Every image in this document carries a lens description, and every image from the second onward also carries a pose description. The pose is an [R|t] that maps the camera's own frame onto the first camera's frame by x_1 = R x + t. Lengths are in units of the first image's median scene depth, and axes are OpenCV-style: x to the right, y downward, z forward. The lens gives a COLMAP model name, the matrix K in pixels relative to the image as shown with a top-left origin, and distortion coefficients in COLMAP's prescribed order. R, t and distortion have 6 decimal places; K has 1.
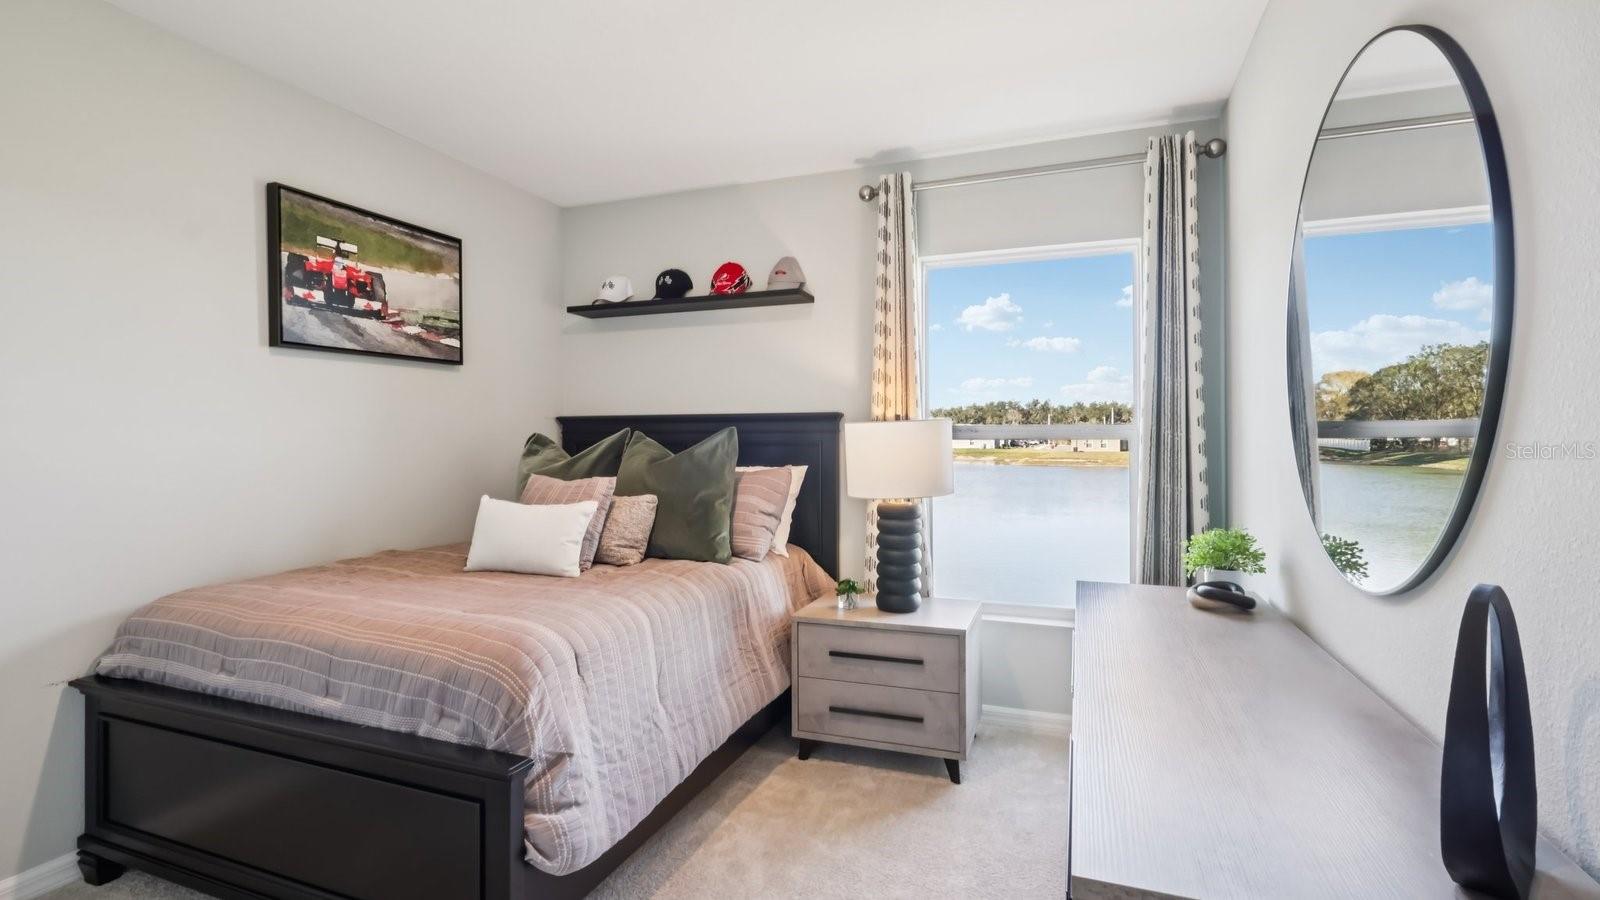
lens RADIAL K [[742.4, 0, 797.4], [0, 742.4, 438.6], [0, 0, 1]] dist [-0.005940, 0.002687]
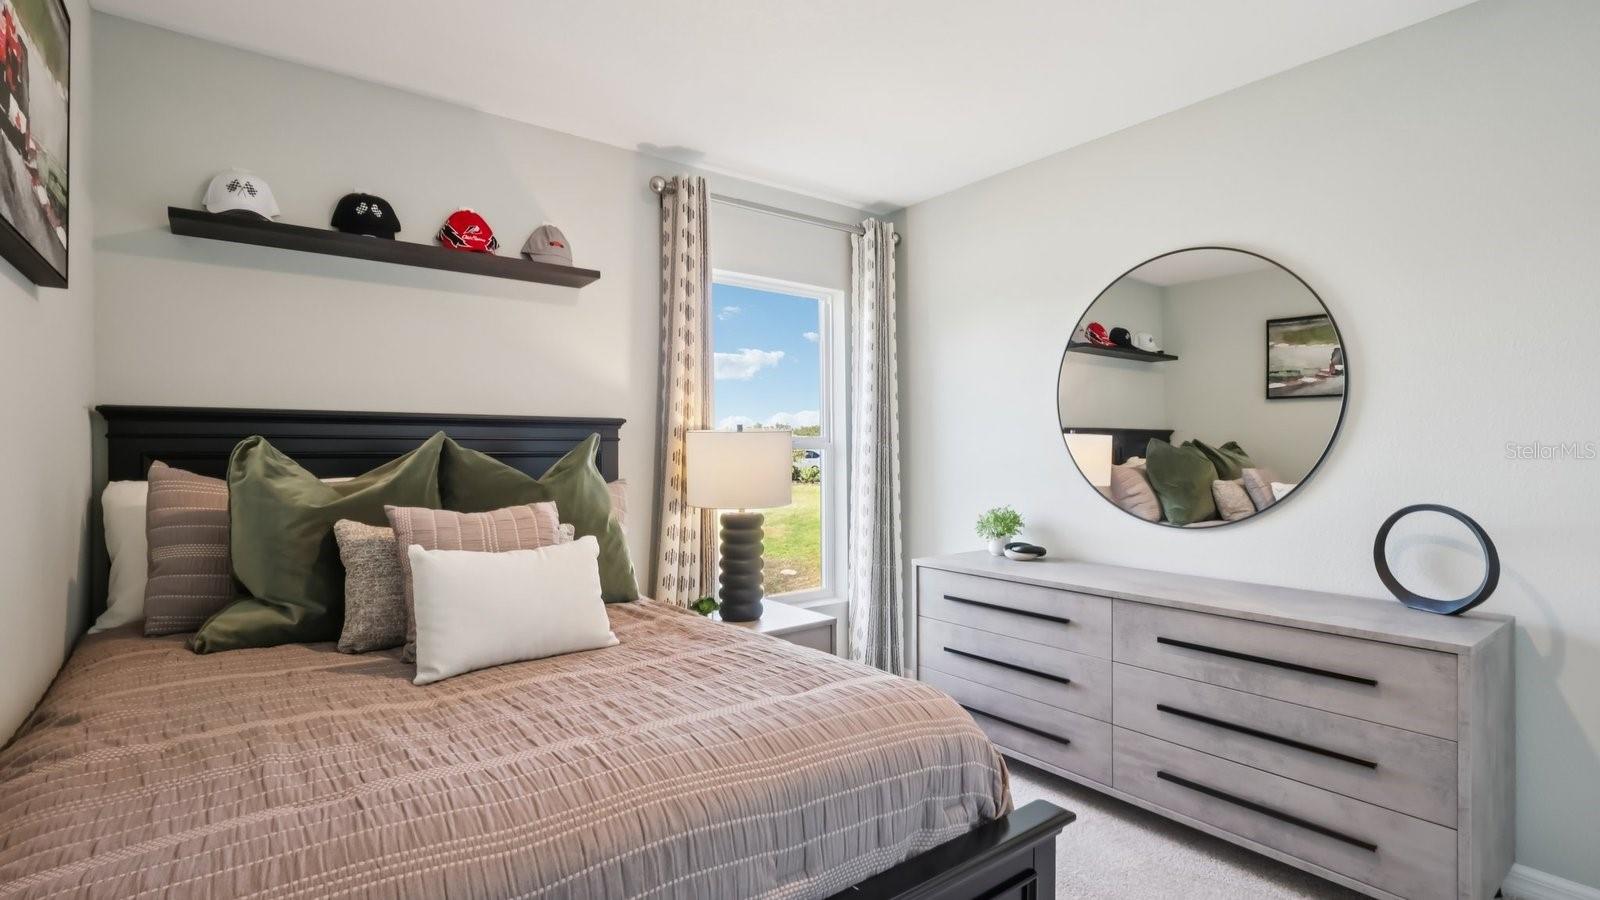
lens RADIAL K [[742.4, 0, 802.6], [0, 742.4, 448.5], [0, 0, 1]] dist [-0.005940, 0.002687]
pose [[0.514366, 0.001030, 0.857570, -0.619697], [-0.000206, 0.999999, -0.001077, 0.001234], [-0.857571, 0.000377, 0.514366, 0.370913]]
